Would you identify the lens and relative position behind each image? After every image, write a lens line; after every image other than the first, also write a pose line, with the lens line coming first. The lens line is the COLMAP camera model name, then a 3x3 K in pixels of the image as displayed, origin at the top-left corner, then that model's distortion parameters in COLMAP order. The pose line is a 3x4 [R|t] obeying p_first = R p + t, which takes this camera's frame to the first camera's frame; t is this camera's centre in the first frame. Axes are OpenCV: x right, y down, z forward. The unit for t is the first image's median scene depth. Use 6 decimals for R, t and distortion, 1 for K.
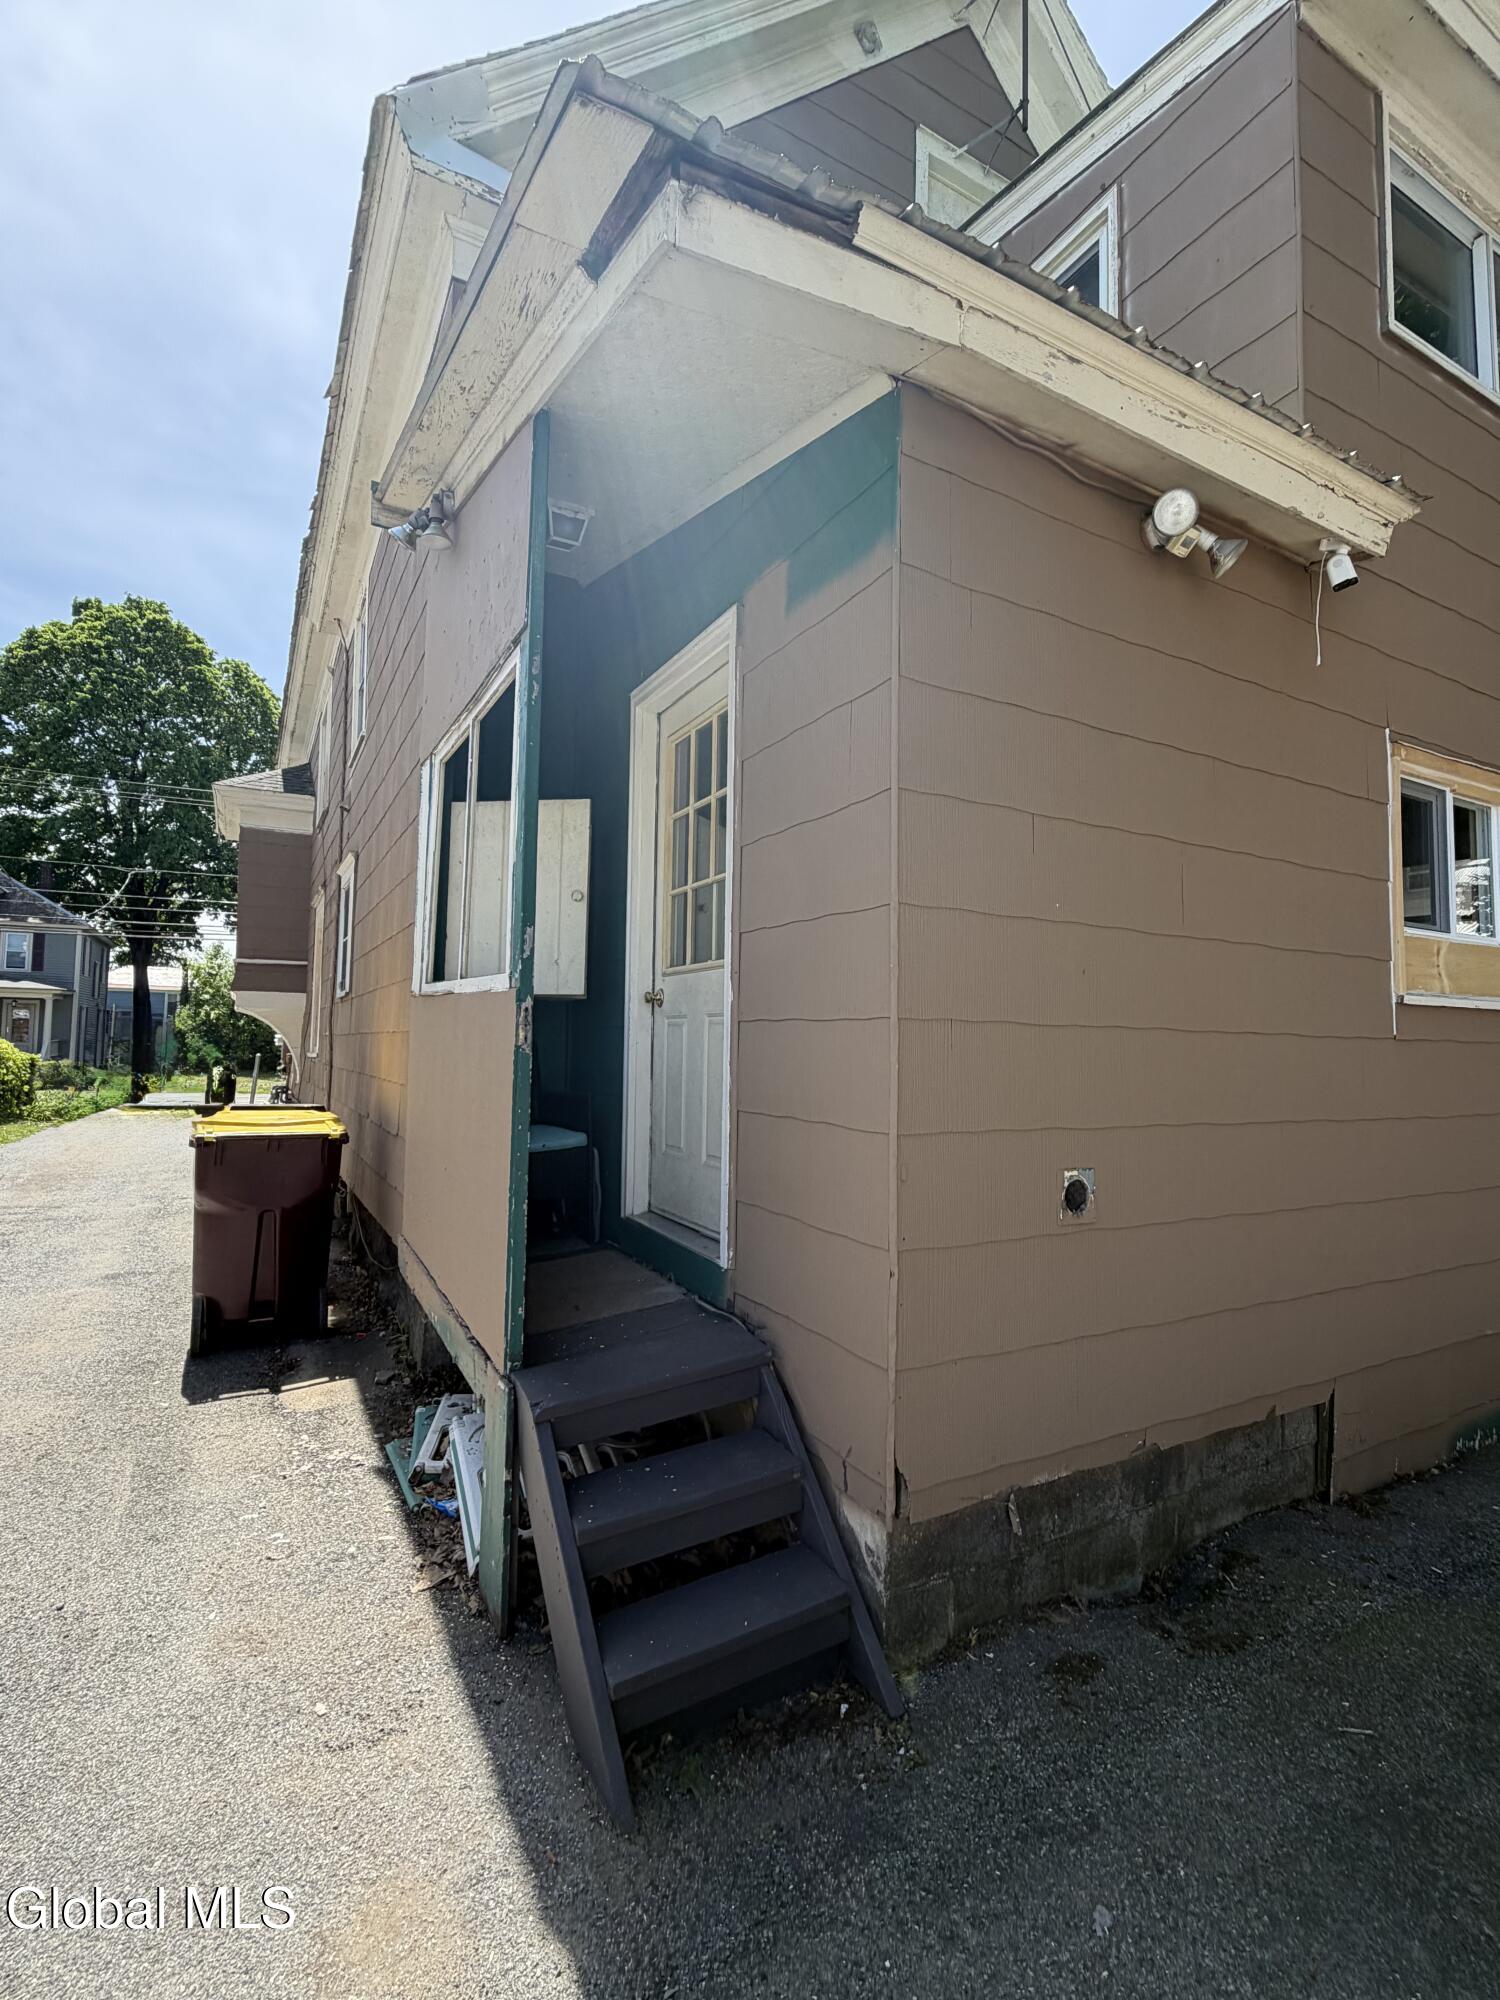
lens RADIAL K [[930.0, 0, 763.2], [0, 930.0, 995.3], [0, 0, 1]] dist [0.003138, 0.000016]
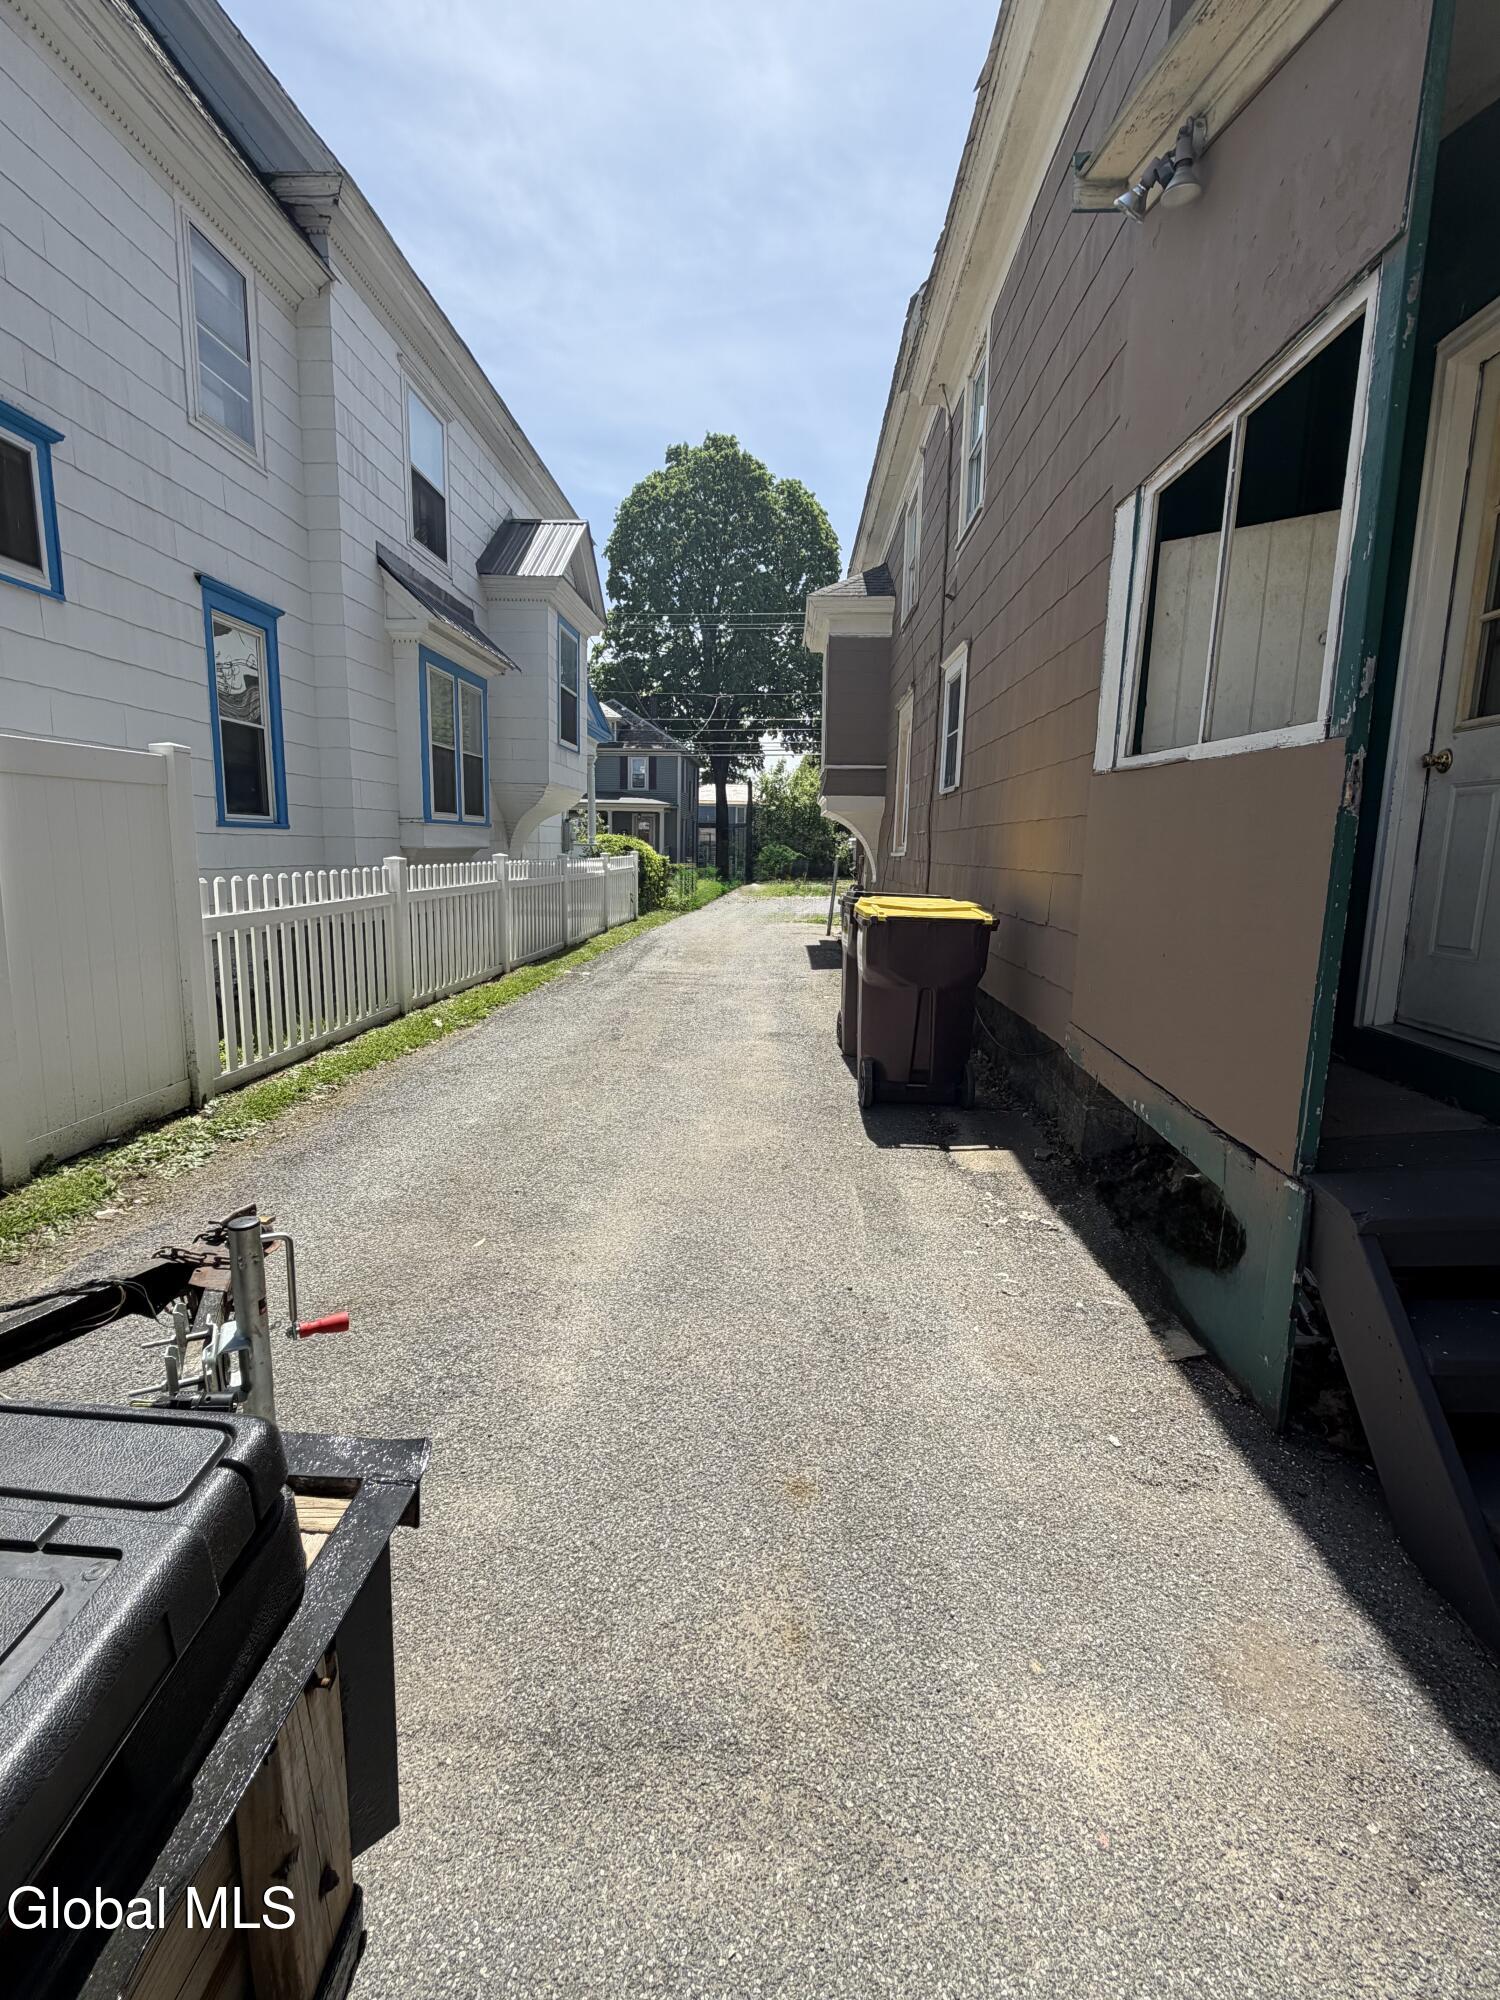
lens RADIAL K [[930.0, 0, 745.5], [0, 930.0, 1000.5], [0, 0, 1]] dist [0.003138, 0.000016]
pose [[0.851166, 0.088337, -0.517410, -0.154466], [0.019748, 0.979650, 0.199742, 0.026597], [0.524525, -0.180231, 0.832100, -0.004014]]
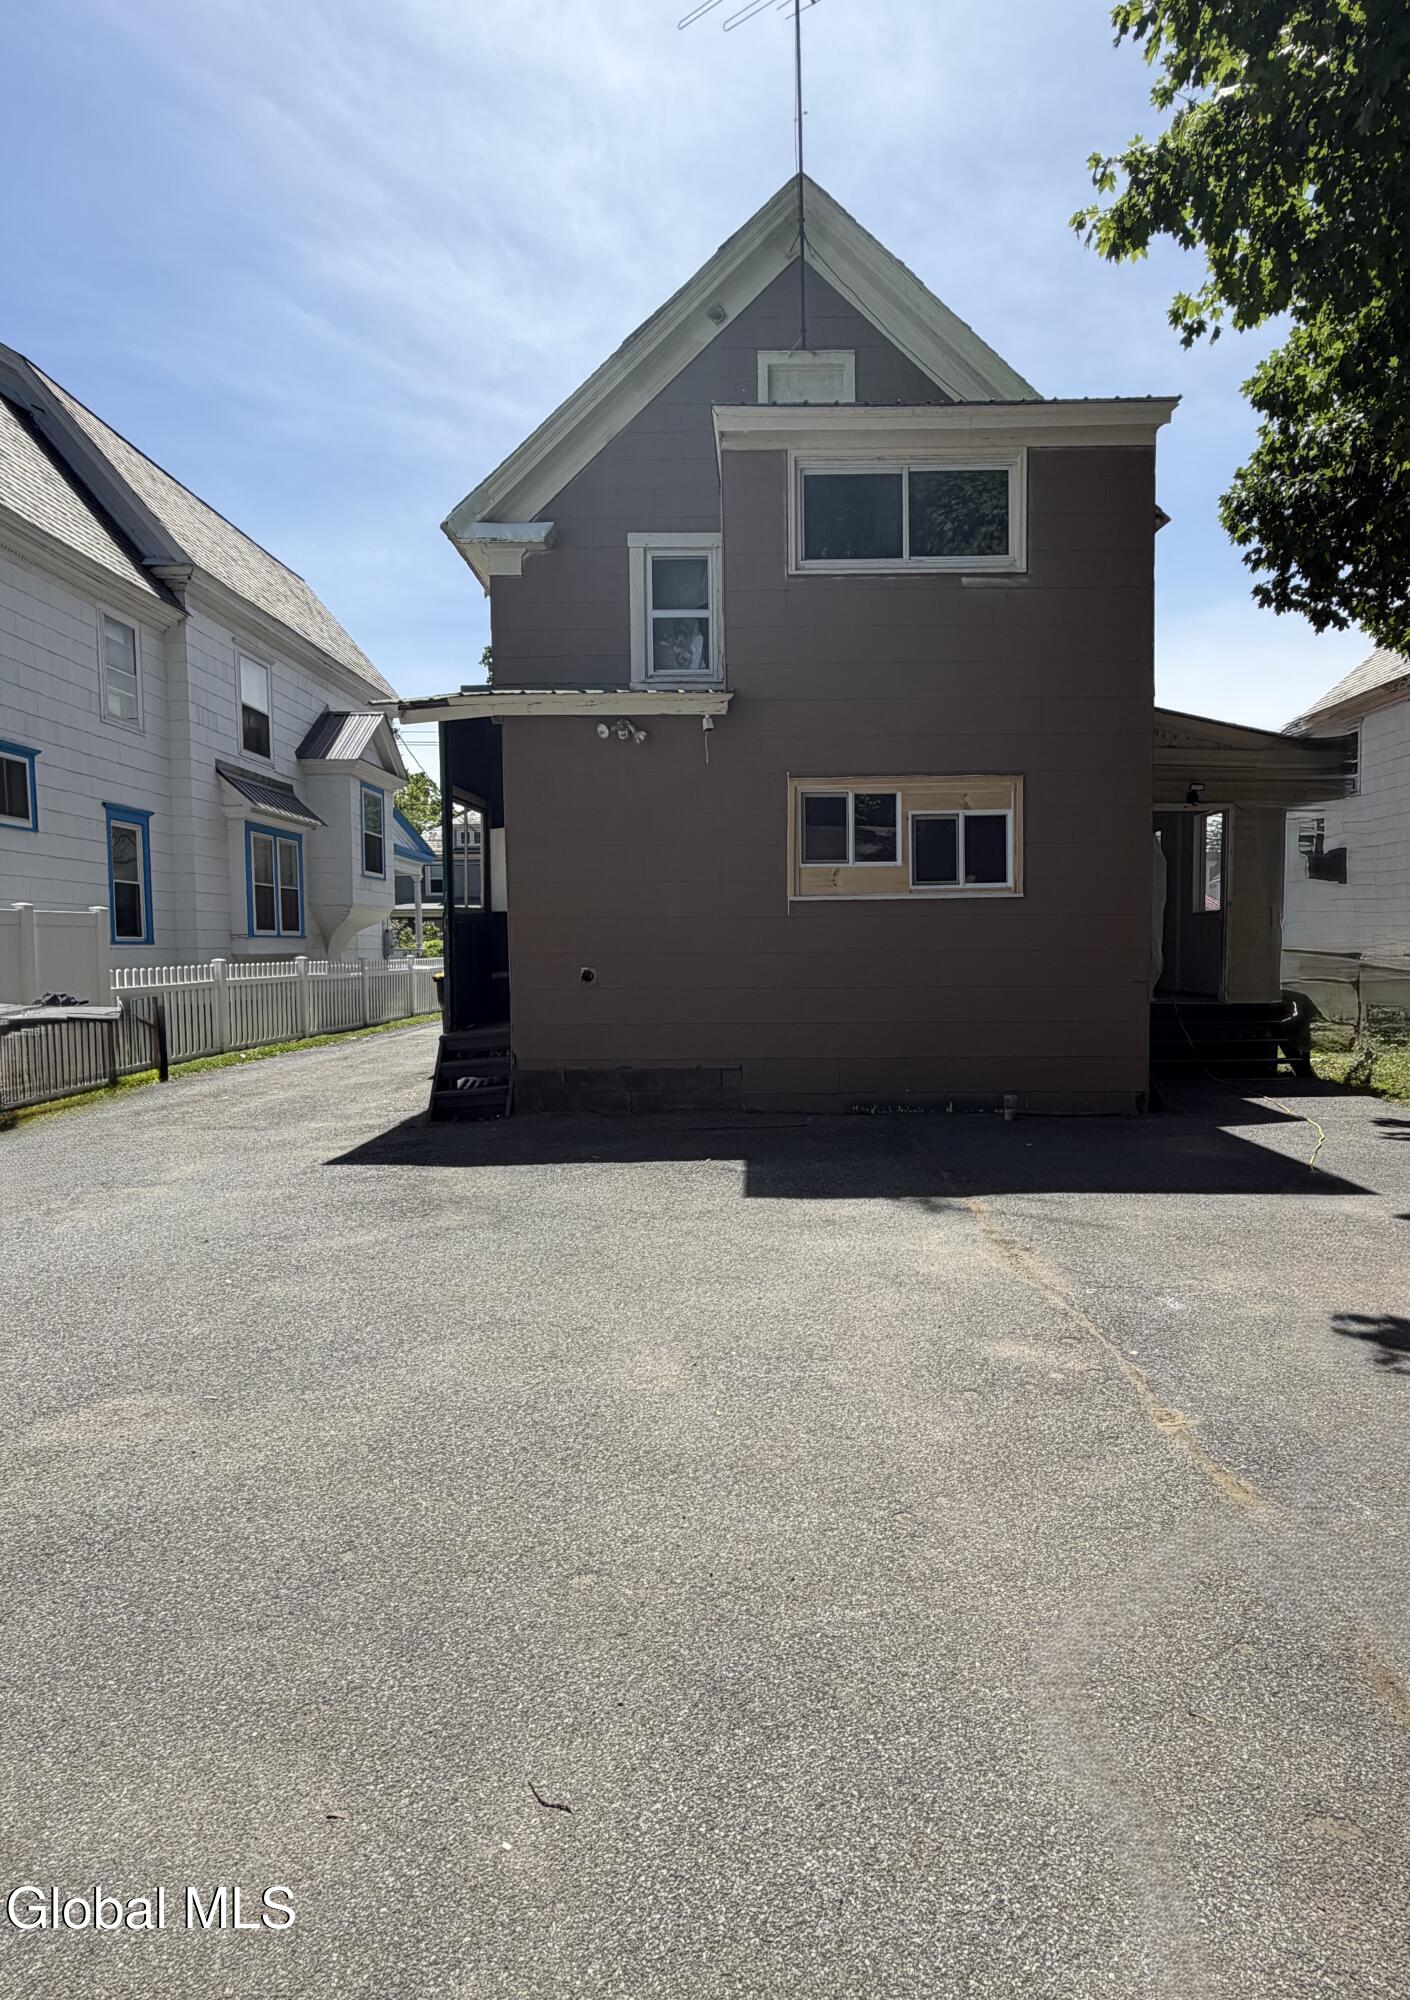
lens RADIAL K [[1092.3, 0, 726.1], [0, 1092.3, 1006.3], [0, 0, 1]] dist [0.021225, 0.000357]
pose [[0.865814, 0.004302, -0.500348, 1.294825], [0.048154, 0.994605, 0.091879, 0.008686], [0.498044, -0.103643, 0.860936, -0.927668]]
